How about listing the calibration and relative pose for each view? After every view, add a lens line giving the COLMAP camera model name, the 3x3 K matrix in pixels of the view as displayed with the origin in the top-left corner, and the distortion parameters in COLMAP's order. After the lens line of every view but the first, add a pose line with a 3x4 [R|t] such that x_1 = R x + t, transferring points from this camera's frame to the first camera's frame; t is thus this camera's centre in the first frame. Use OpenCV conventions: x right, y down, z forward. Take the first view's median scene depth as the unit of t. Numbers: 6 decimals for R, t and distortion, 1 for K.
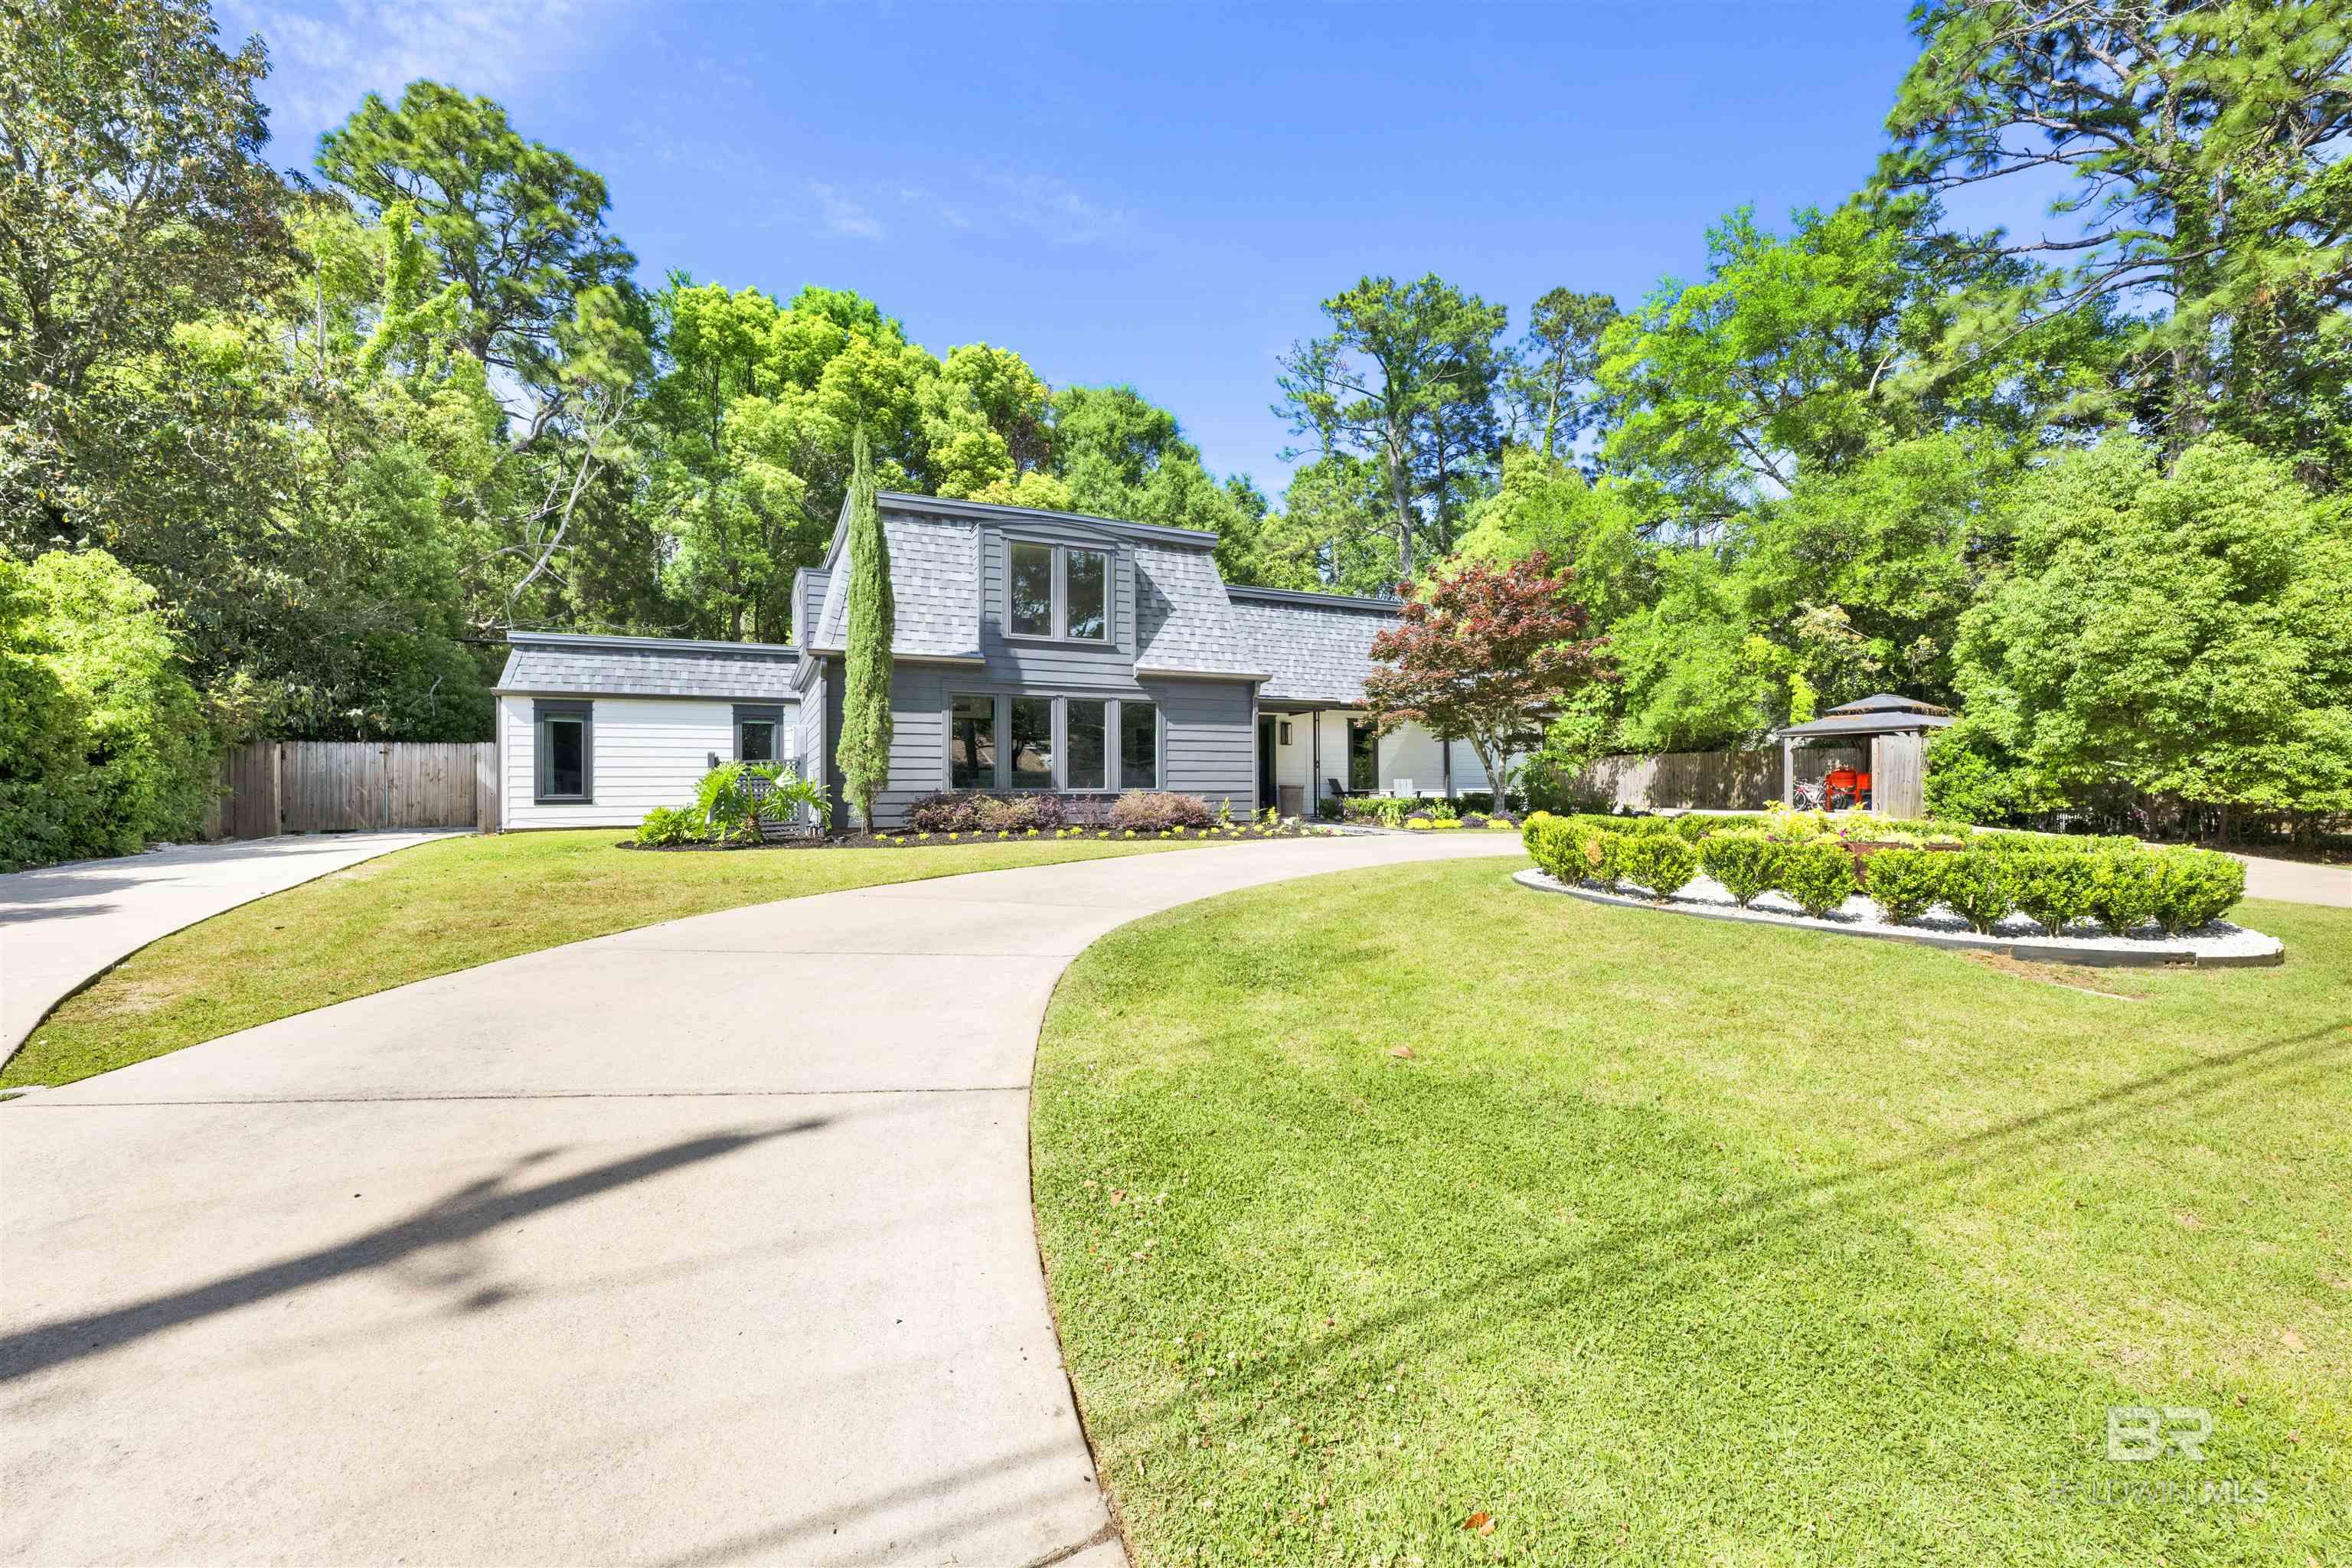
lens RADIAL K [[967.8, 0, 1189.2], [0, 967.8, 785.7], [0, 0, 1]] dist [-0.001800, 0.000432]
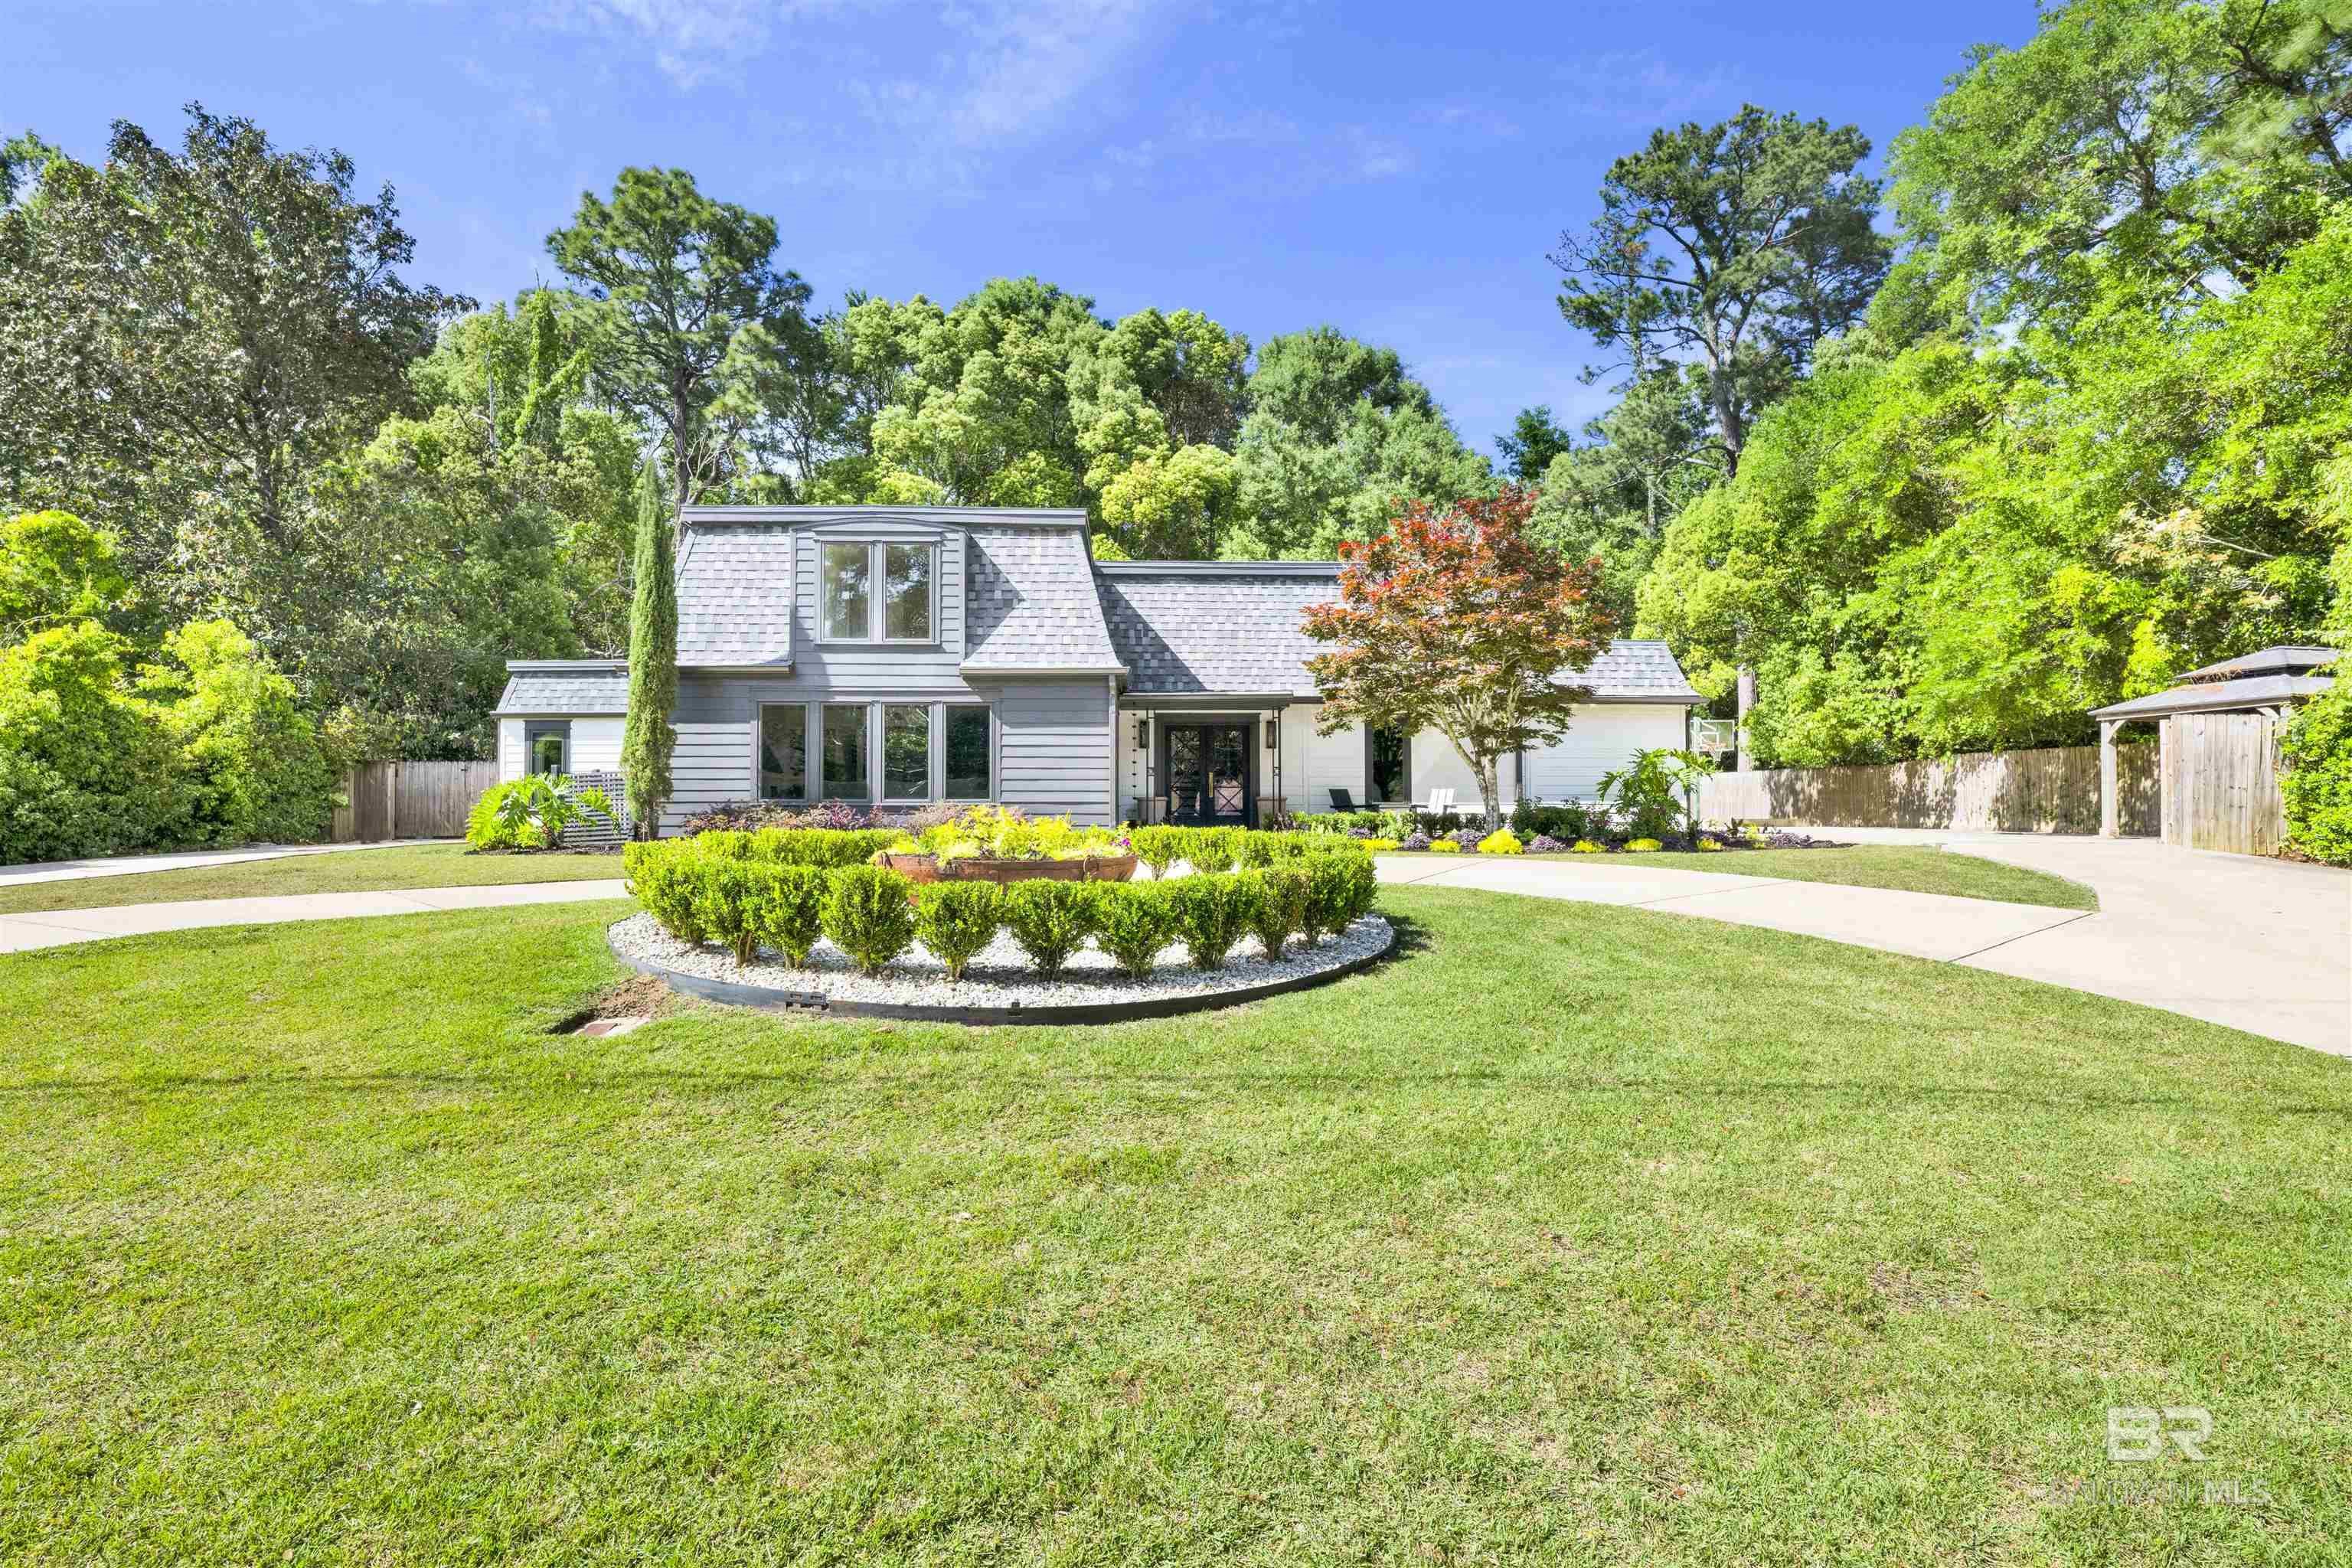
lens RADIAL K [[1143.5, 0, 1180.7], [0, 1143.5, 791.3], [0, 0, 1]] dist [-0.001403, 0.000116]
pose [[0.916719, -0.004460, -0.399508, 0.361278], [0.000608, 0.999952, -0.009769, 0.003886], [0.399533, 0.008713, 0.916677, 0.060067]]
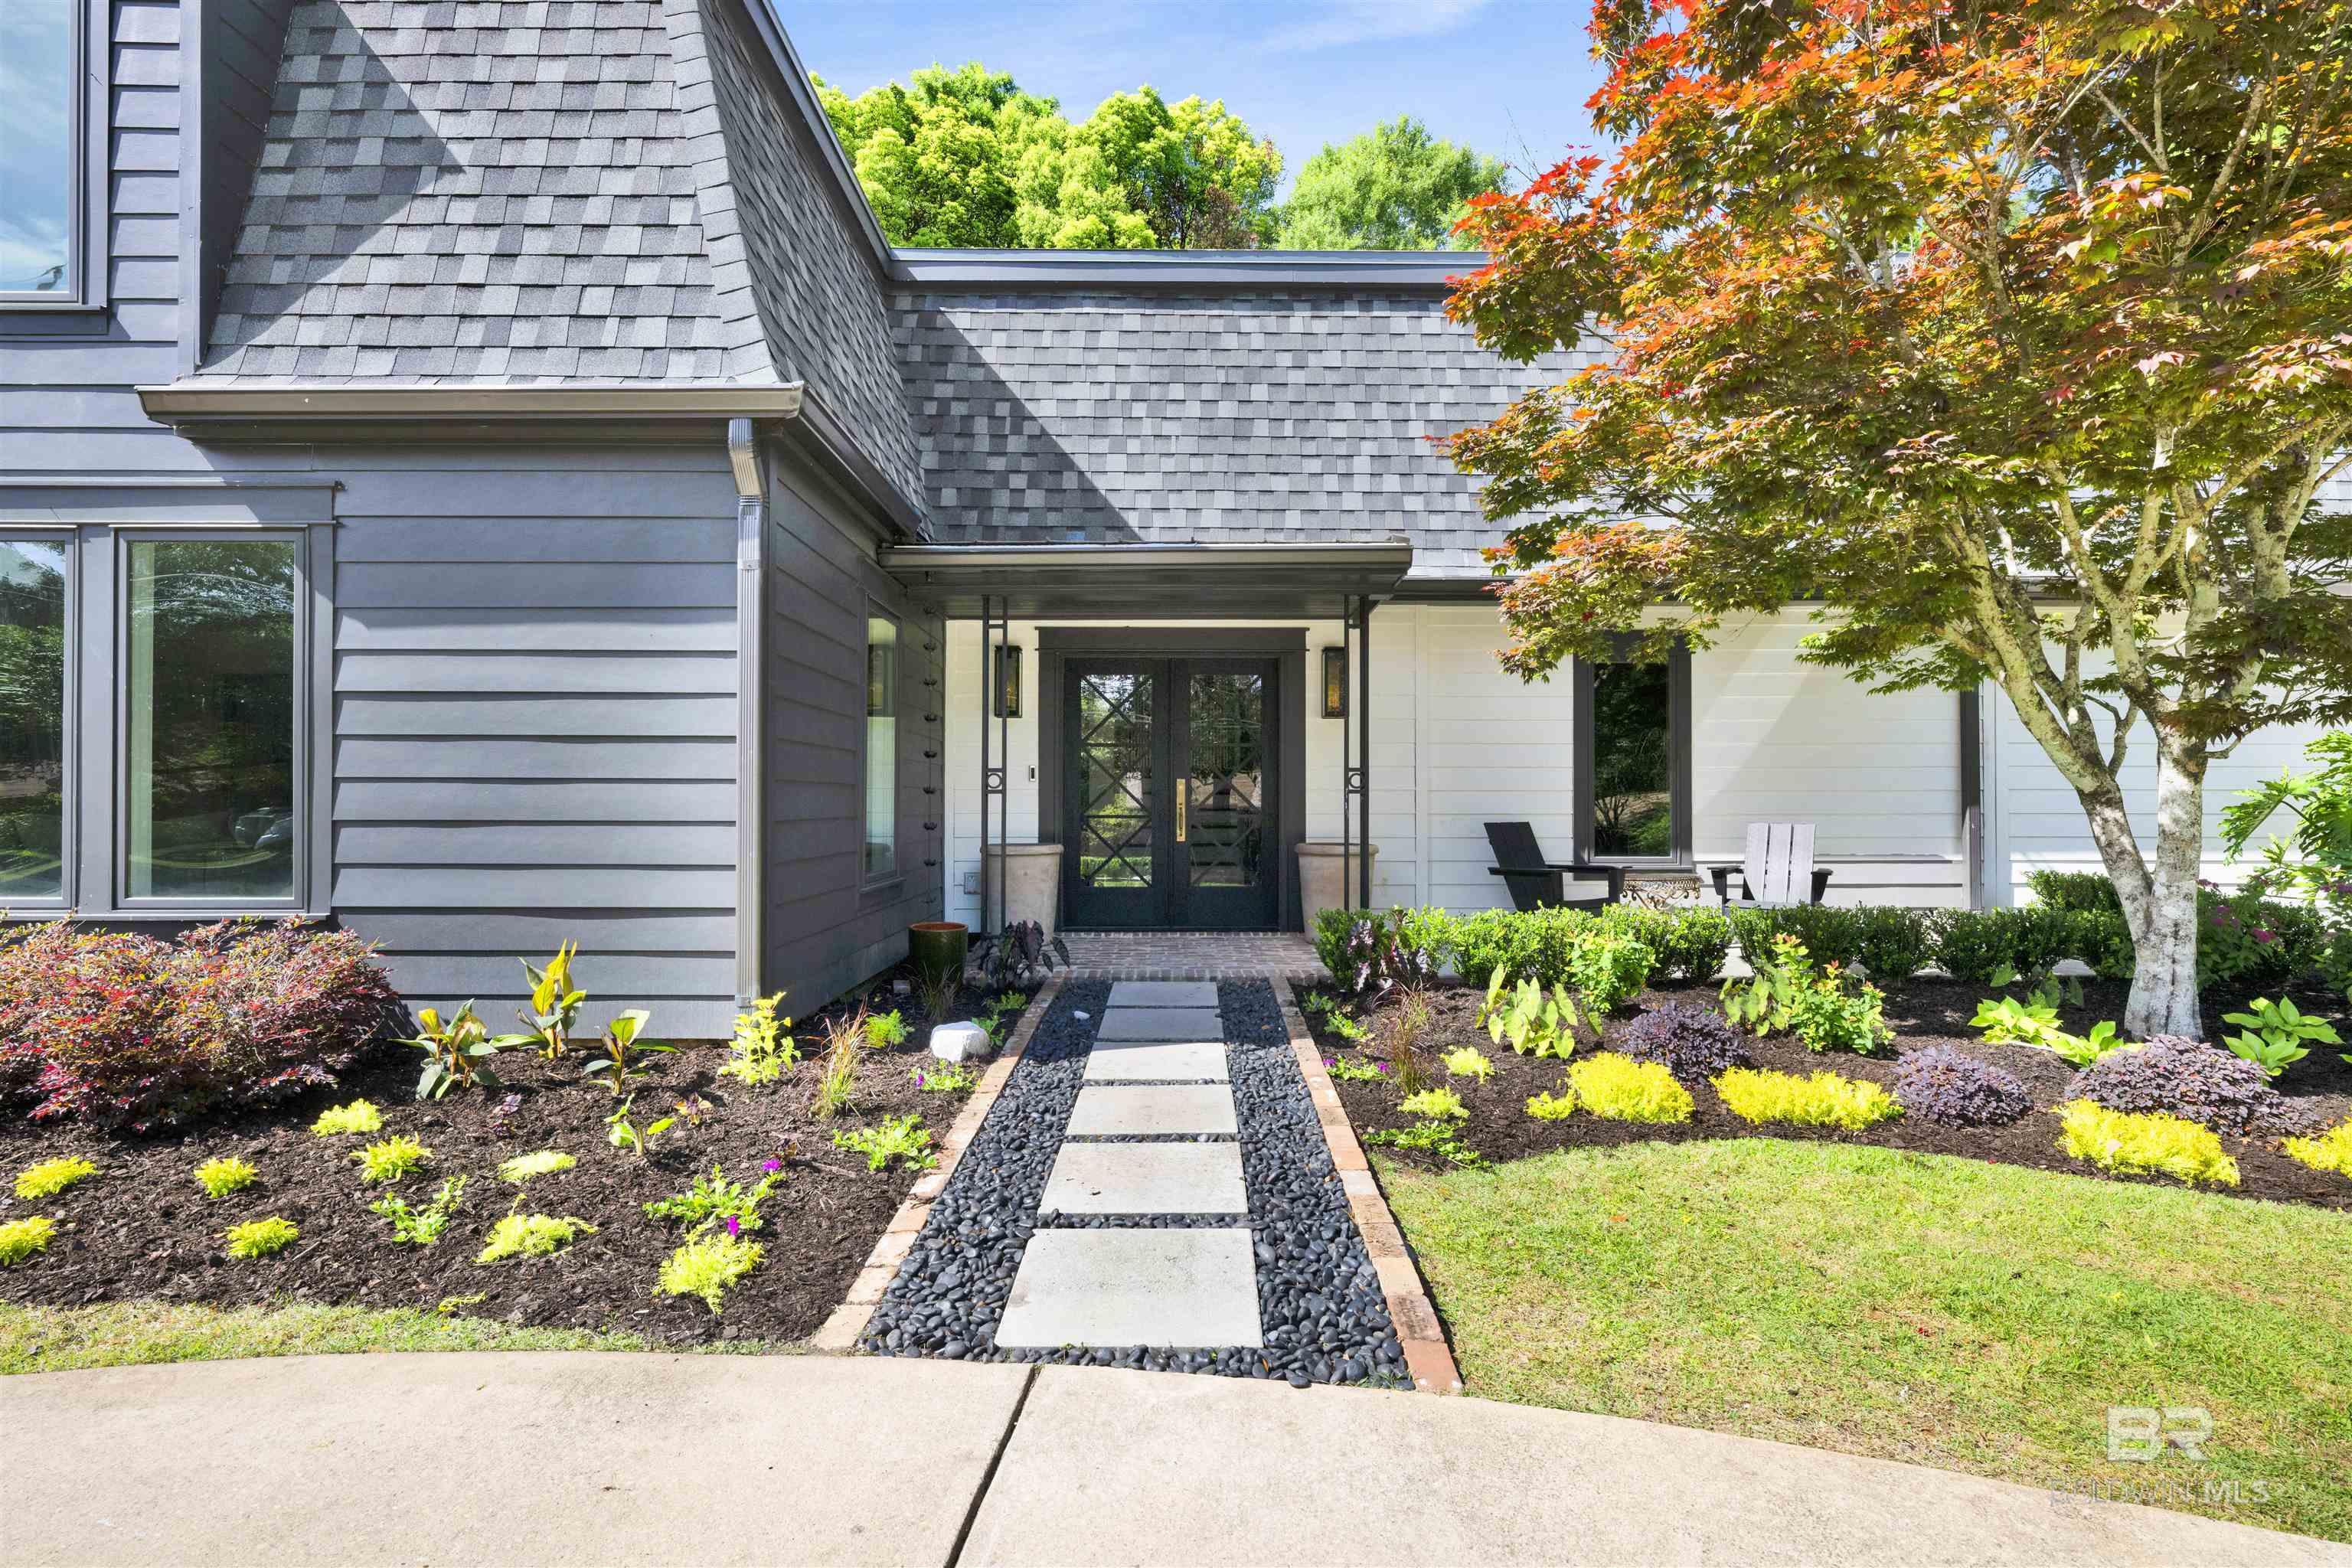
lens RADIAL K [[1149.5, 0, 1185.3], [0, 1149.5, 796.5], [0, 0, 1]] dist [-0.000290, 0.000673]
pose [[0.903642, 0.001642, -0.428285, 0.187566], [-0.000512, 0.999996, 0.002754, -0.014638], [0.428287, -0.002270, 0.903640, 0.543402]]
